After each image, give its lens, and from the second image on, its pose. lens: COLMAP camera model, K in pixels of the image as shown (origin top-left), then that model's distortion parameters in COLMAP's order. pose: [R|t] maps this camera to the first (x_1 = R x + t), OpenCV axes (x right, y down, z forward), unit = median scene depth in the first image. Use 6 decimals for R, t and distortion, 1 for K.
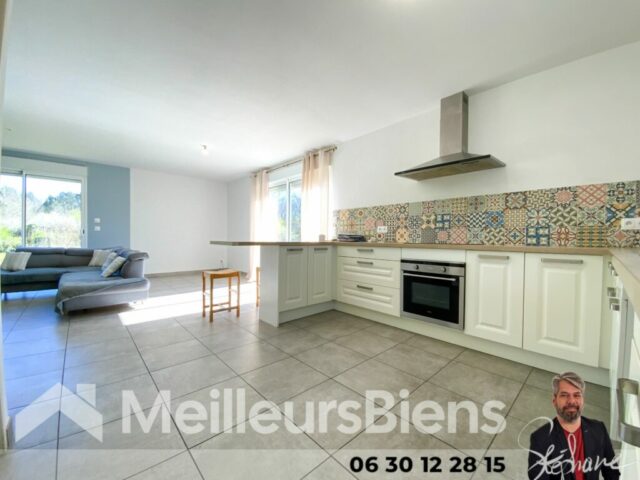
lens RADIAL K [[260.4, 0, 321.7], [0, 260.4, 241.3], [0, 0, 1]] dist [0.008263, -0.012989]
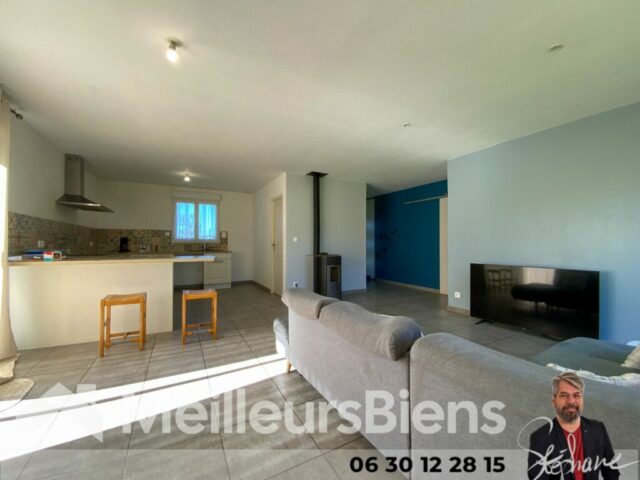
lens RADIAL K [[256.3, 0, 321.7], [0, 256.3, 242.0], [0, 0, 1]] dist [0.002676, -0.011109]
pose [[-0.971292, -0.009783, 0.237690, -1.025016], [-0.008284, 0.999939, 0.007307, -0.073888], [-0.237747, 0.005128, -0.971314, 1.769302]]
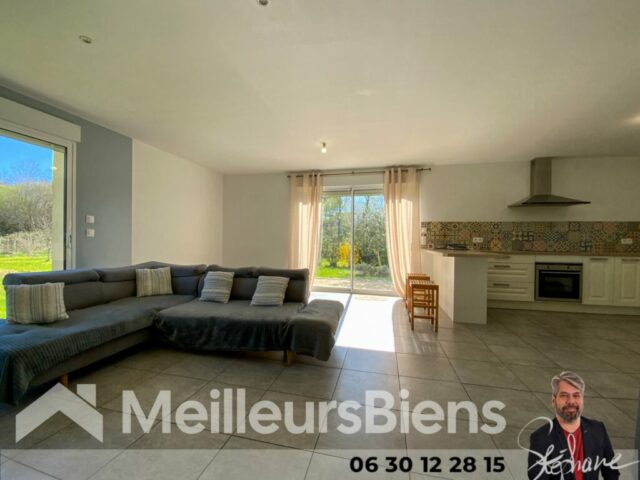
lens RADIAL K [[263.2, 0, 320.5], [0, 263.2, 242.2], [0, 0, 1]] dist [0.001266, -0.007235]
pose [[0.833508, -0.006479, 0.552470, -1.263673], [0.003967, 0.999976, 0.005743, -0.049241], [-0.552494, -0.002595, 0.833513, 0.354294]]
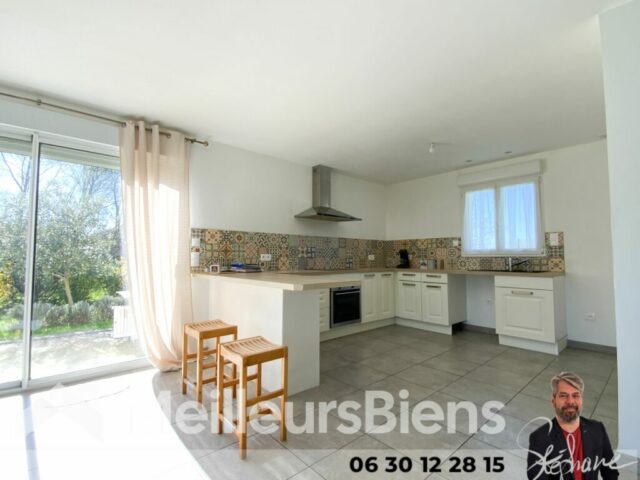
lens RADIAL K [[302.2, 0, 320.7], [0, 302.2, 240.3], [0, 0, 1]] dist [-0.003106, -0.001057]
pose [[0.019344, 0.046344, 0.998738, -0.961446], [0.008972, 0.998877, -0.046525, -0.059782], [-0.999773, 0.009861, 0.018906, 0.835742]]
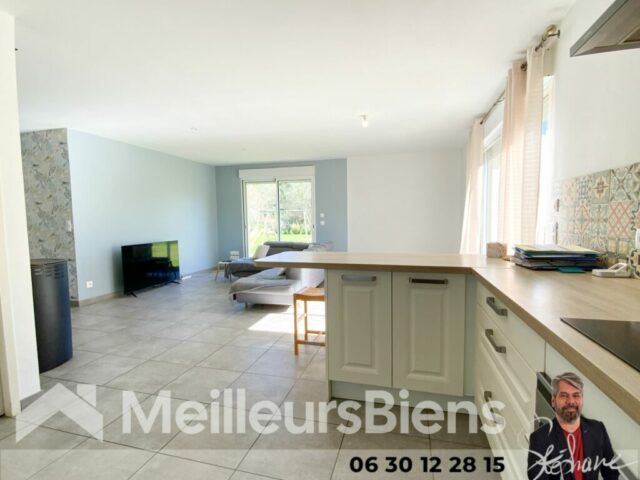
lens RADIAL K [[317.3, 0, 320.0], [0, 317.3, 240.0], [0, 0, 1]] dist [-0.001120, -0.000269]
pose [[0.527043, 0.037345, -0.849017, 0.367736], [0.006965, 0.998811, 0.048258, -0.070336], [0.849810, -0.031348, 0.526156, 0.528928]]
